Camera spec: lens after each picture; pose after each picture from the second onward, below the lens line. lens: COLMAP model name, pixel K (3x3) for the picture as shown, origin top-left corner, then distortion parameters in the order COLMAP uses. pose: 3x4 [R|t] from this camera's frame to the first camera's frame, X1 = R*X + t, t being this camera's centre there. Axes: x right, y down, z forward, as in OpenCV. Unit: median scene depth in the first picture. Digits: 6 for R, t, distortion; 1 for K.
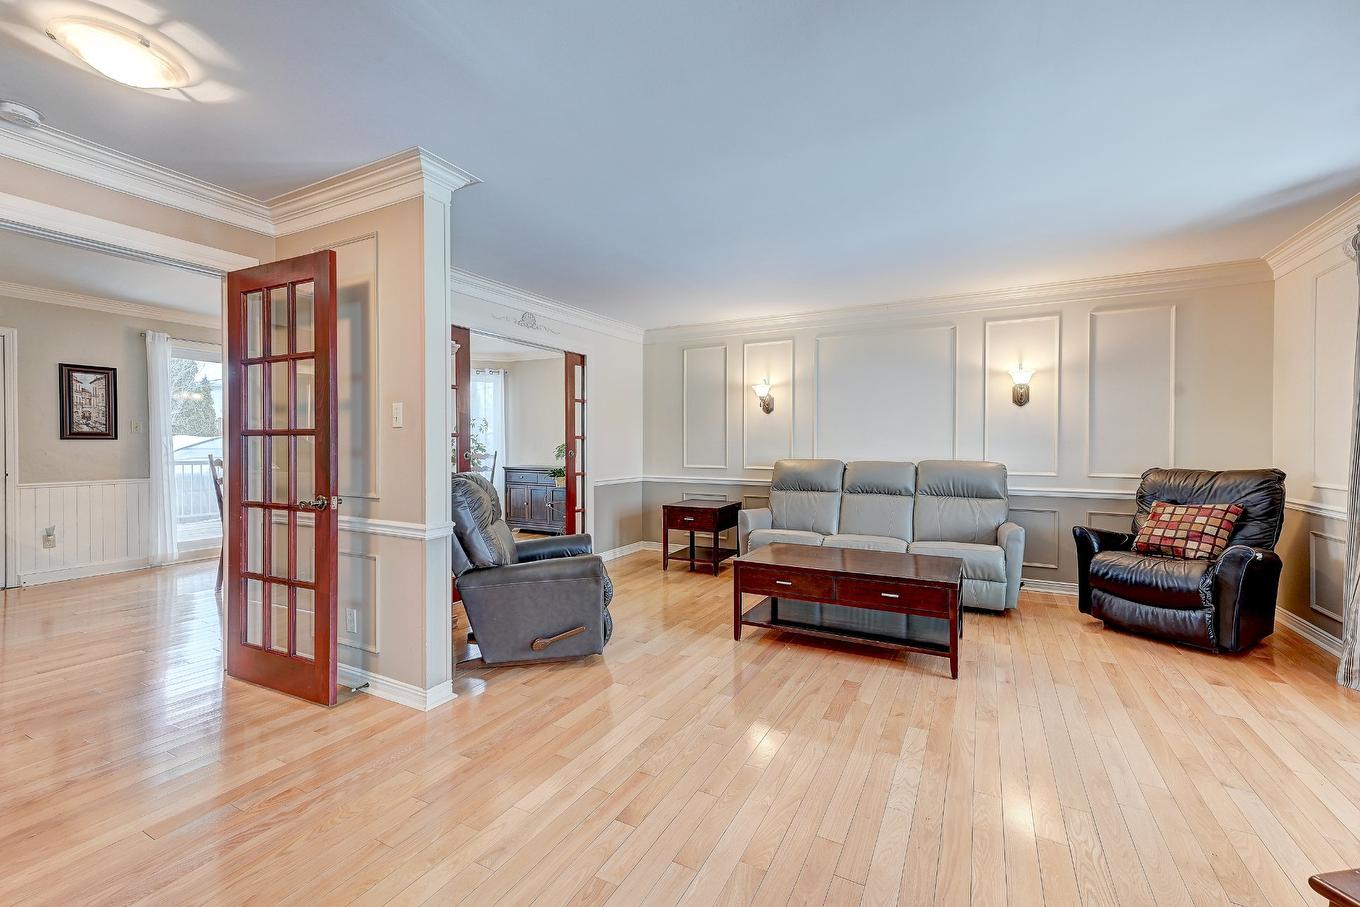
lens RADIAL K [[546.7, 0, 682.7], [0, 546.7, 448.5], [0, 0, 1]] dist [0.014322, 0.000173]
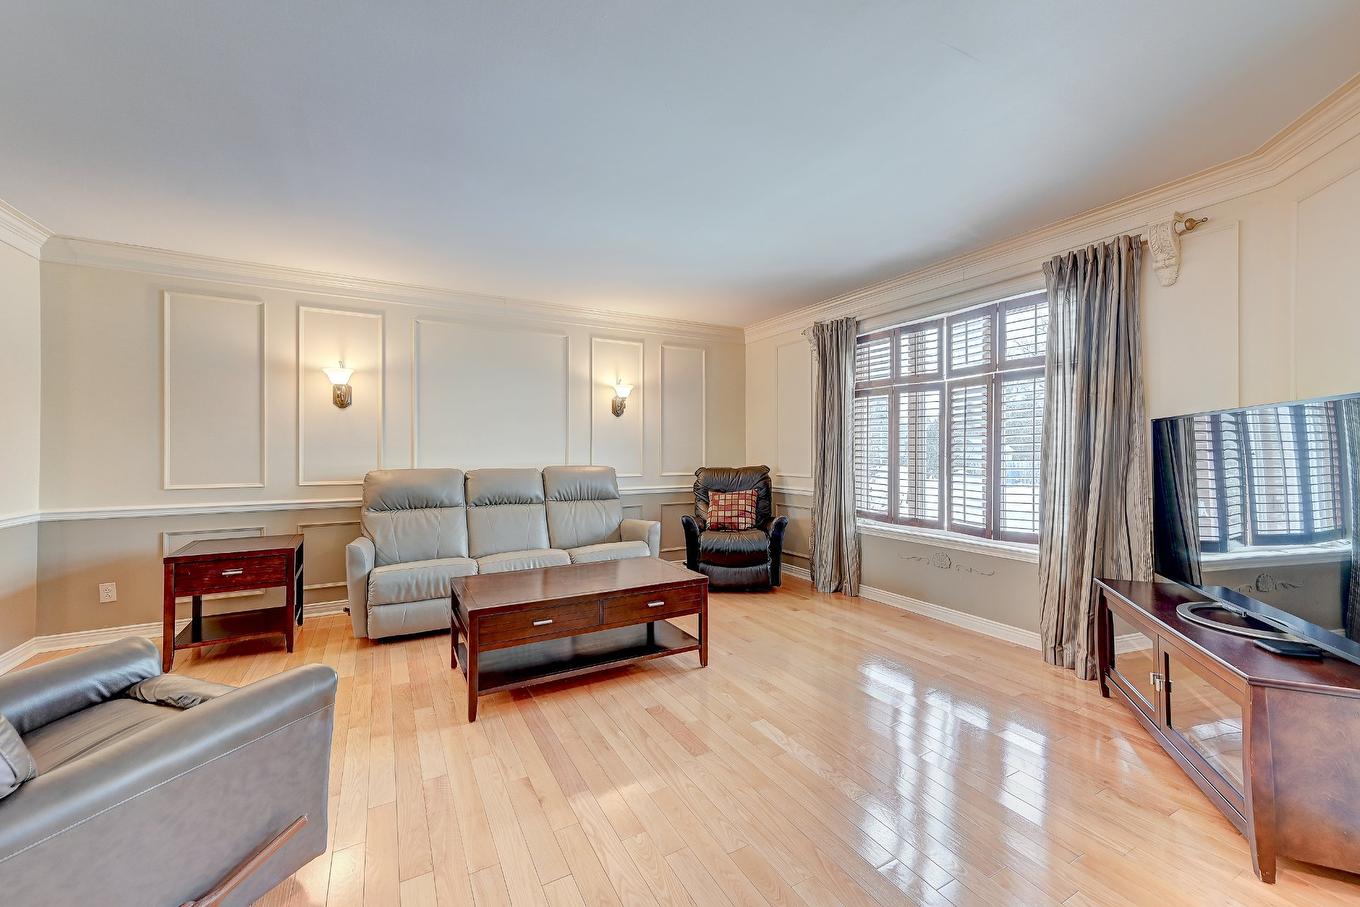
lens RADIAL K [[546.7, 0, 682.7], [0, 546.7, 448.5], [0, 0, 1]] dist [0.014322, 0.000173]
pose [[0.539993, -0.001790, 0.841668, -0.272673], [0.006258, 0.999979, -0.001888, -0.007701], [-0.841646, 0.006287, 0.539993, 0.274617]]
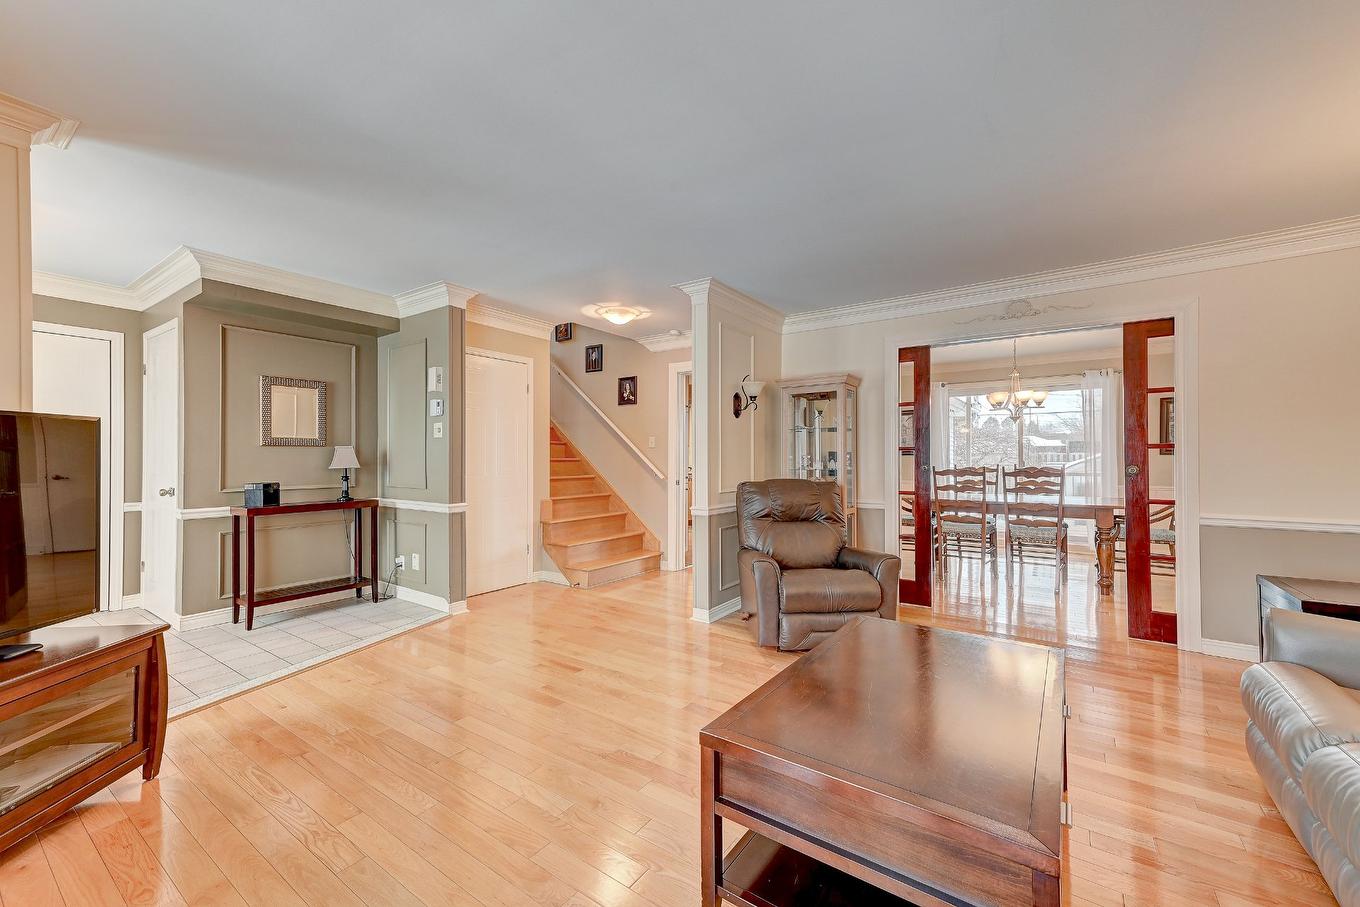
lens RADIAL K [[504.7, 0, 682.1], [0, 504.7, 437.4], [0, 0, 1]] dist [0.001115, 0.000217]
pose [[-0.071218, -0.050789, -0.996167, 0.605731], [-0.009634, 0.998691, -0.050229, 0.007197], [0.997414, 0.006019, -0.071614, 0.635161]]
